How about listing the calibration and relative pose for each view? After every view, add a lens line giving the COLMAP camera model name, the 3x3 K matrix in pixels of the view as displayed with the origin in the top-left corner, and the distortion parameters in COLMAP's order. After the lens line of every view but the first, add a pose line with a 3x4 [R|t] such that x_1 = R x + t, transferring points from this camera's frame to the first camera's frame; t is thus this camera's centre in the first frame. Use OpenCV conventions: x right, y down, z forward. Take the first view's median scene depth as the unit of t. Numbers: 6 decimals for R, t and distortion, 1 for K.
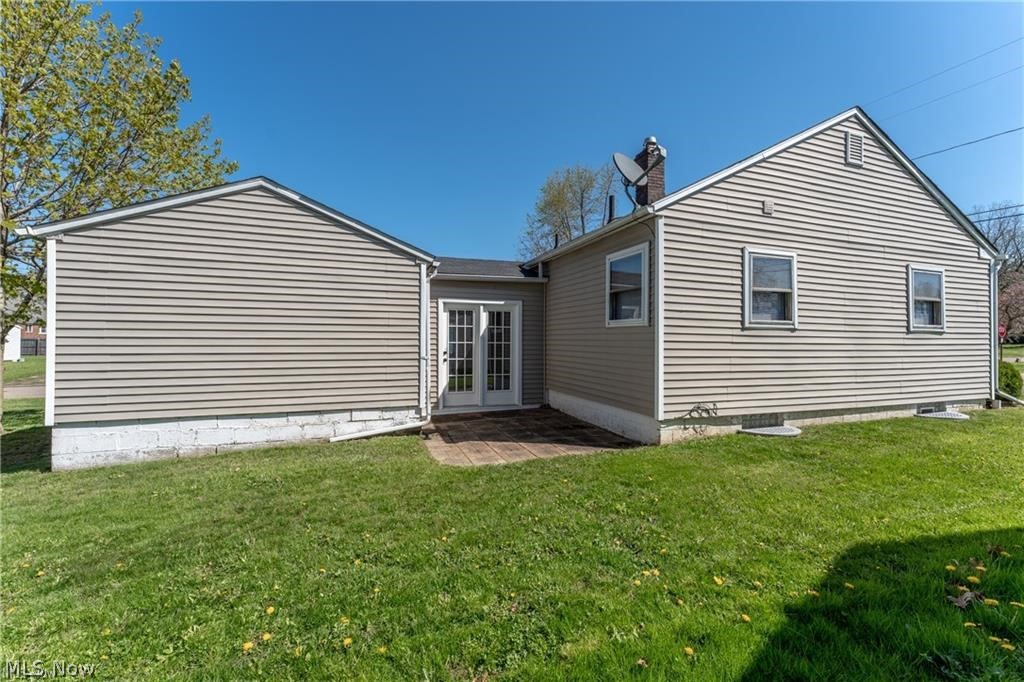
lens RADIAL K [[418.0, 0, 513.4], [0, 418.0, 338.7], [0, 0, 1]] dist [0.007525, -0.000052]
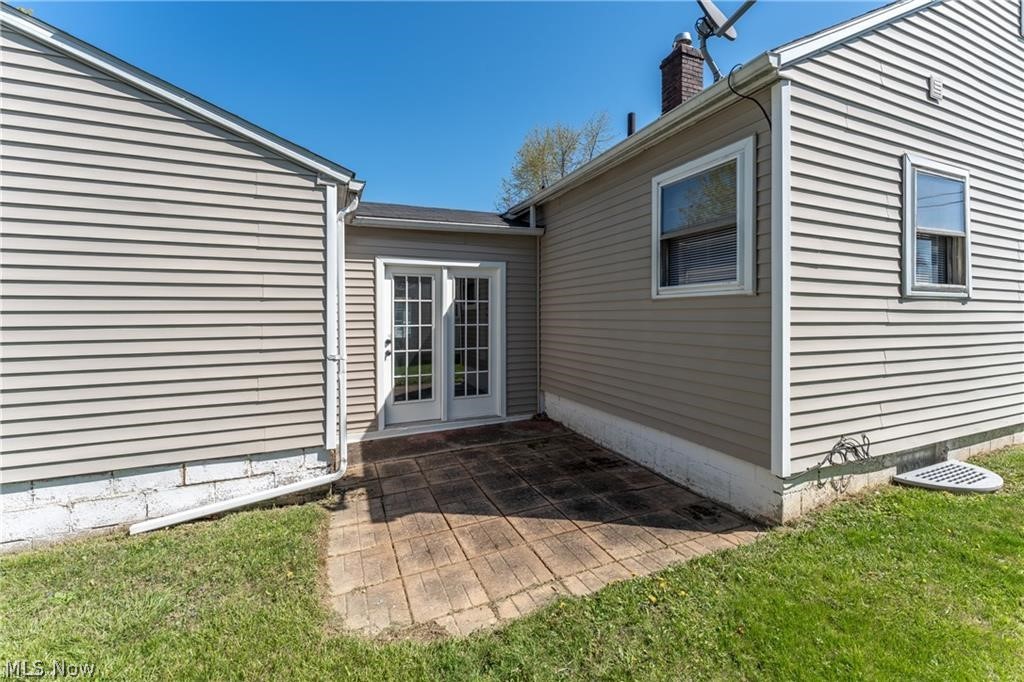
lens RADIAL K [[418.0, 0, 516.8], [0, 418.0, 285.1], [0, 0, 1]] dist [0.007525, -0.000052]
pose [[0.997426, -0.007216, 0.071341, -0.013036], [0.012286, 0.997409, -0.070888, -0.007666], [-0.070645, 0.071582, 0.994930, 0.436858]]
